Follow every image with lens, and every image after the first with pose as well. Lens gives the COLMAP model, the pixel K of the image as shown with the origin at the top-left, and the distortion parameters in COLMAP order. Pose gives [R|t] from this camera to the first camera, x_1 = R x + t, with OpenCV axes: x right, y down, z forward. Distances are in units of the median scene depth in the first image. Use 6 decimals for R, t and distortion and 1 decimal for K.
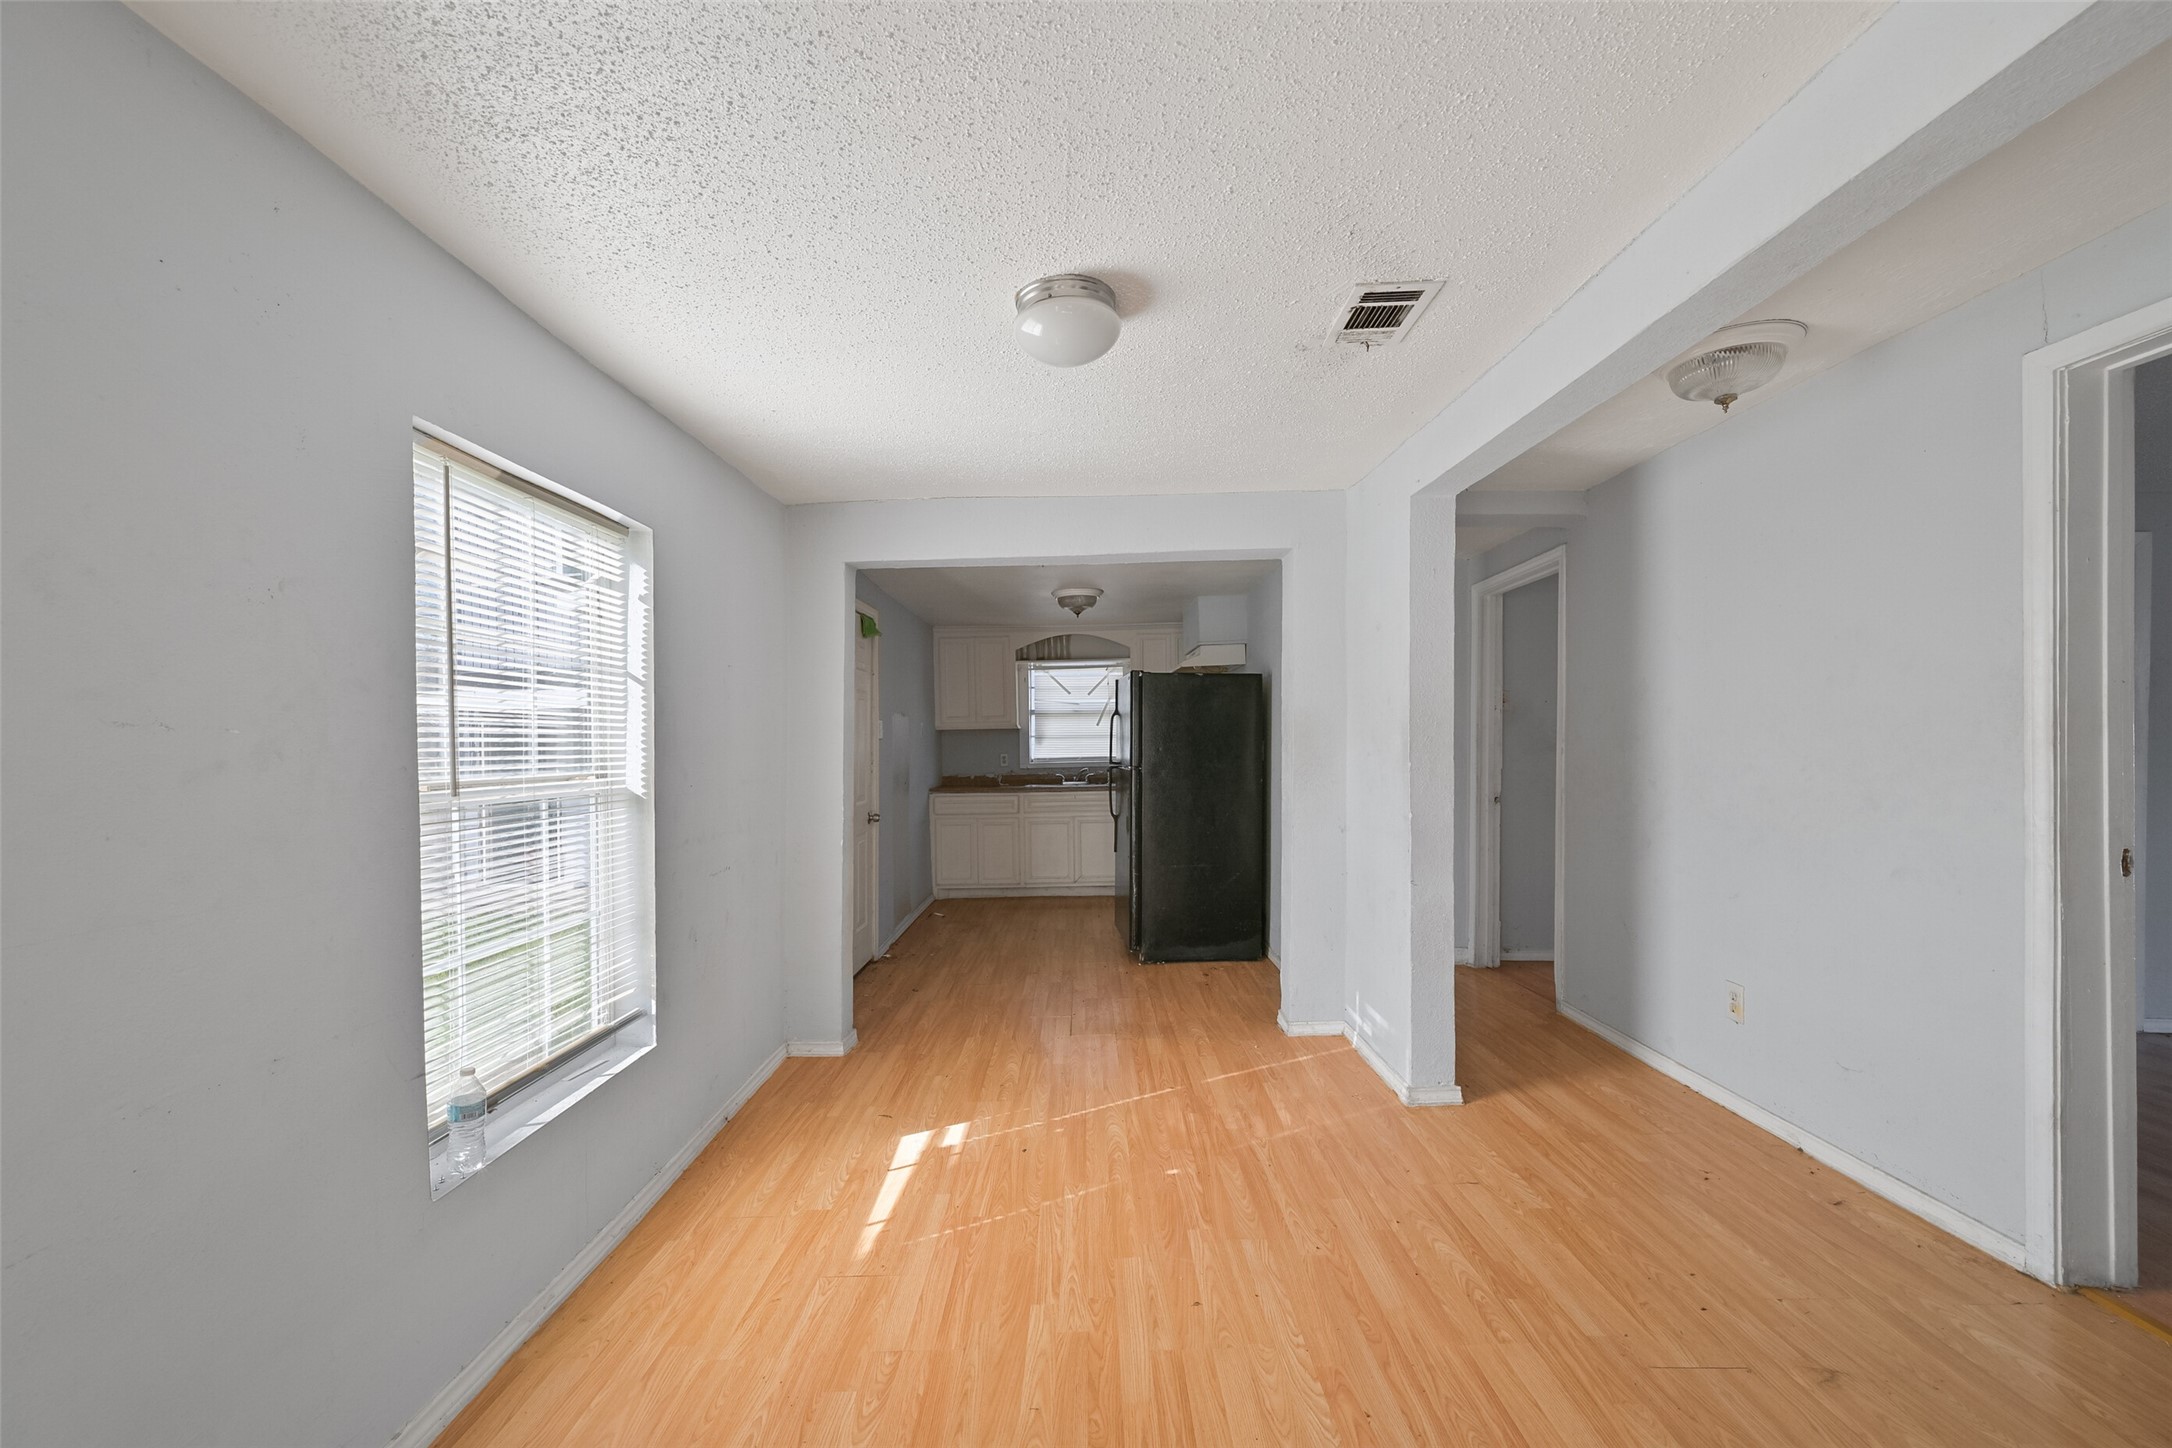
lens RADIAL K [[849.0, 0, 1090.3], [0, 849.0, 770.1], [0, 0, 1]] dist [-0.000510, -0.000060]
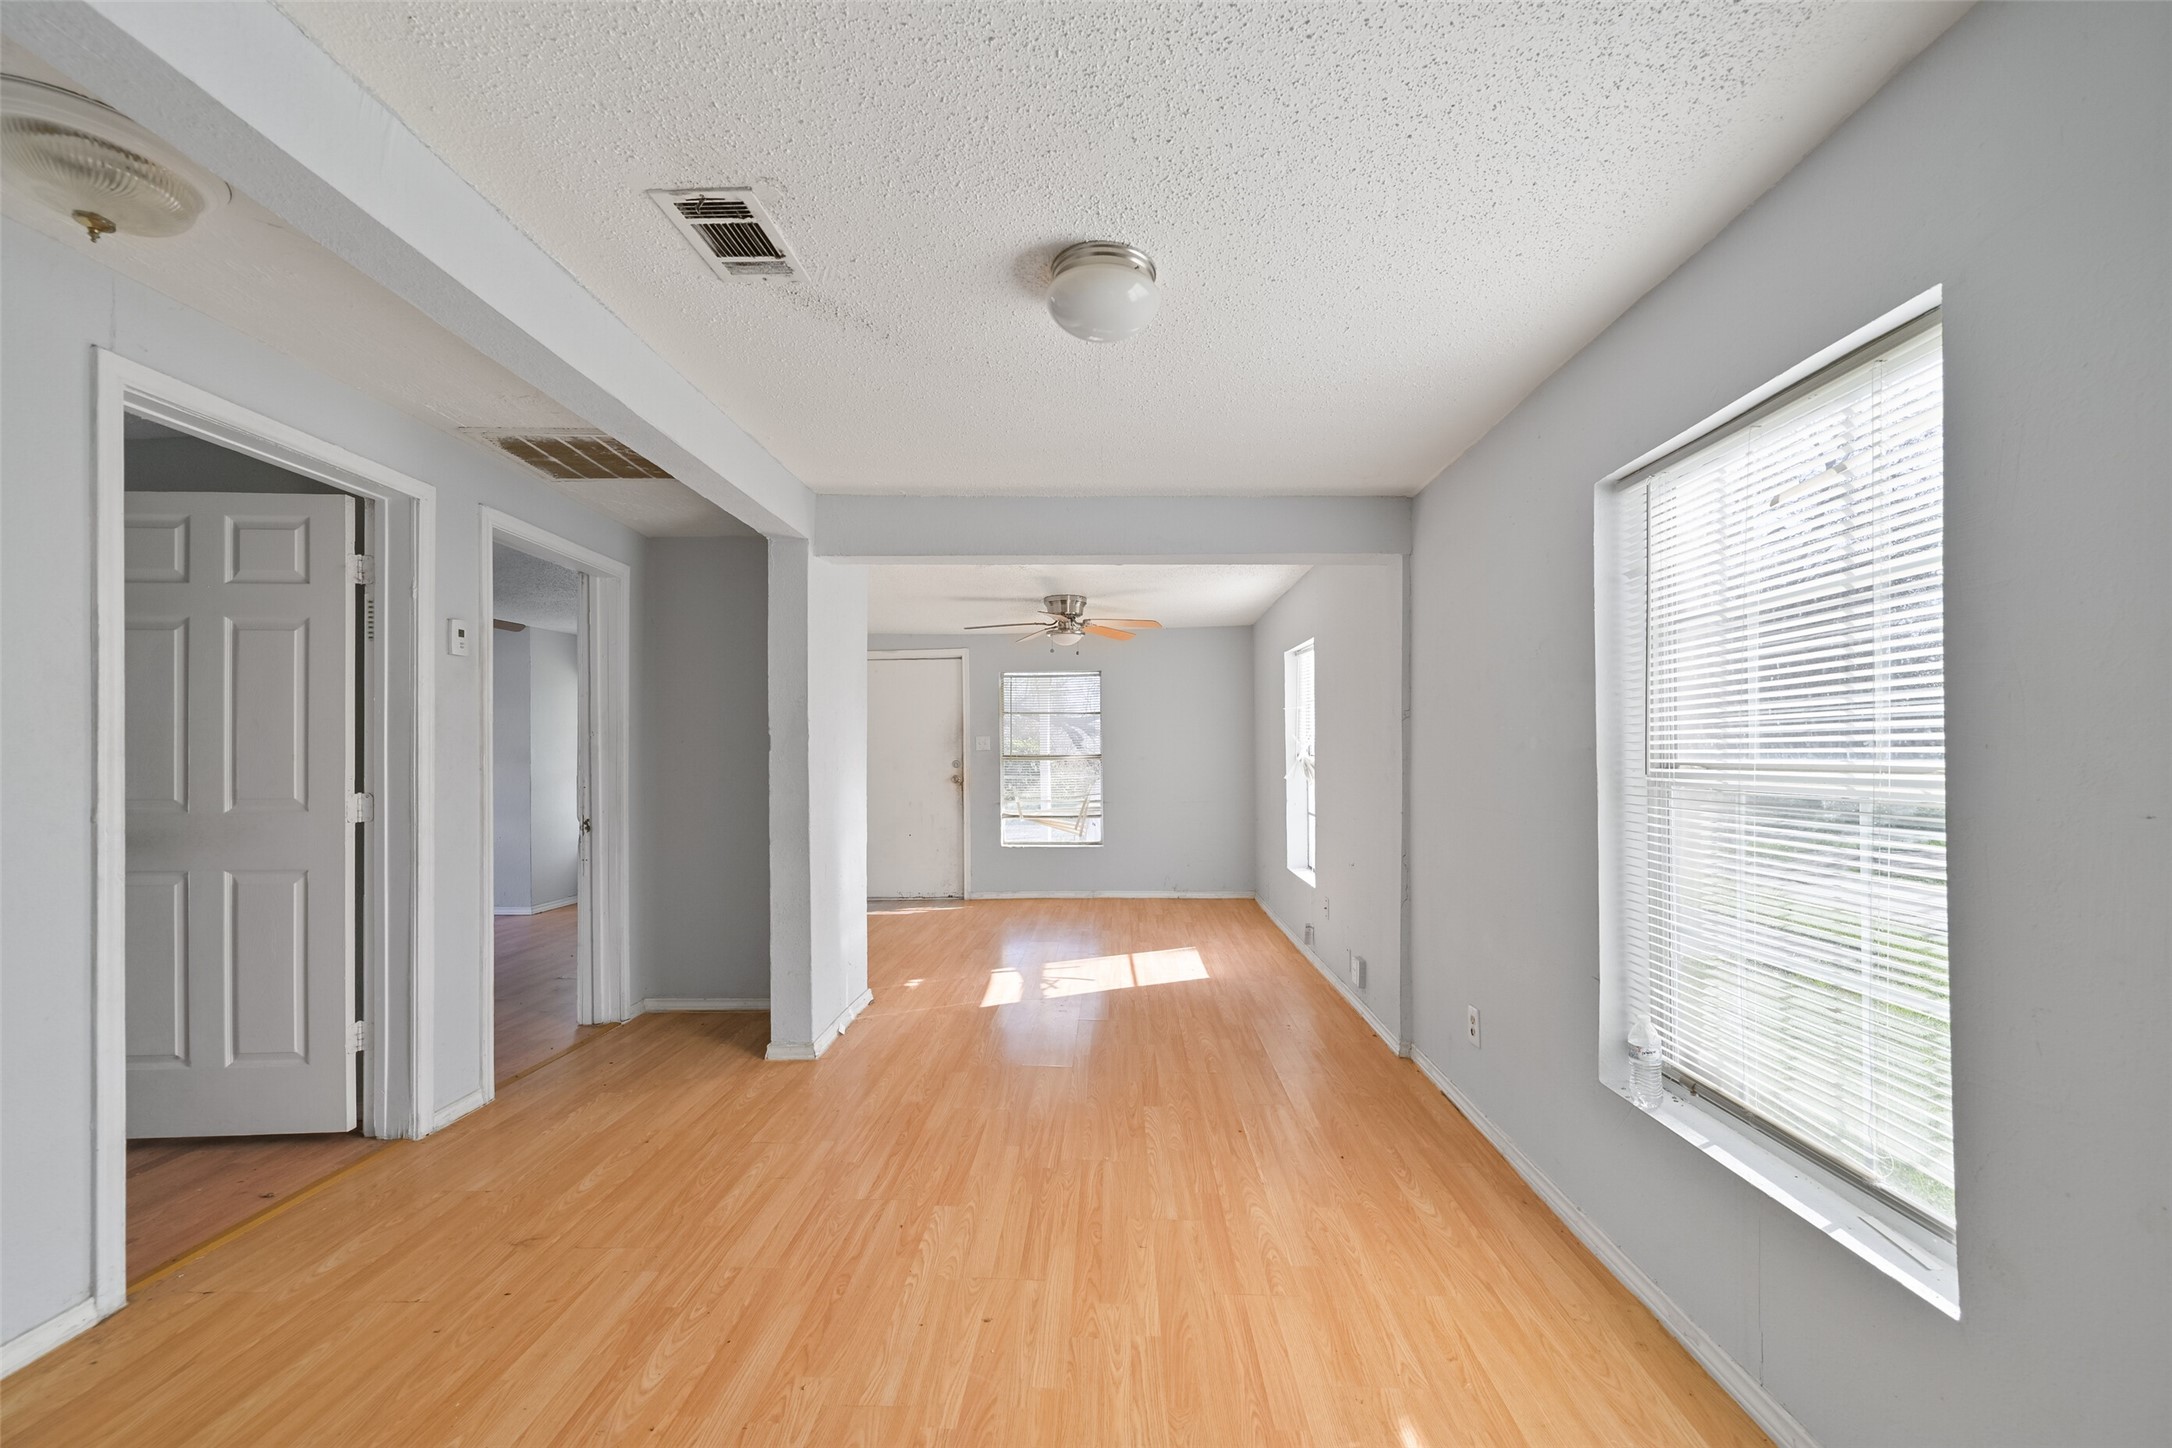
lens RADIAL K [[849.0, 0, 1094.7], [0, 849.0, 739.3], [0, 0, 1]] dist [-0.000510, -0.000060]
pose [[-0.999523, 0.020263, 0.023289, -0.019613], [0.020593, 0.999689, 0.014043, -0.025531], [-0.022997, 0.014516, -0.999630, 1.172255]]
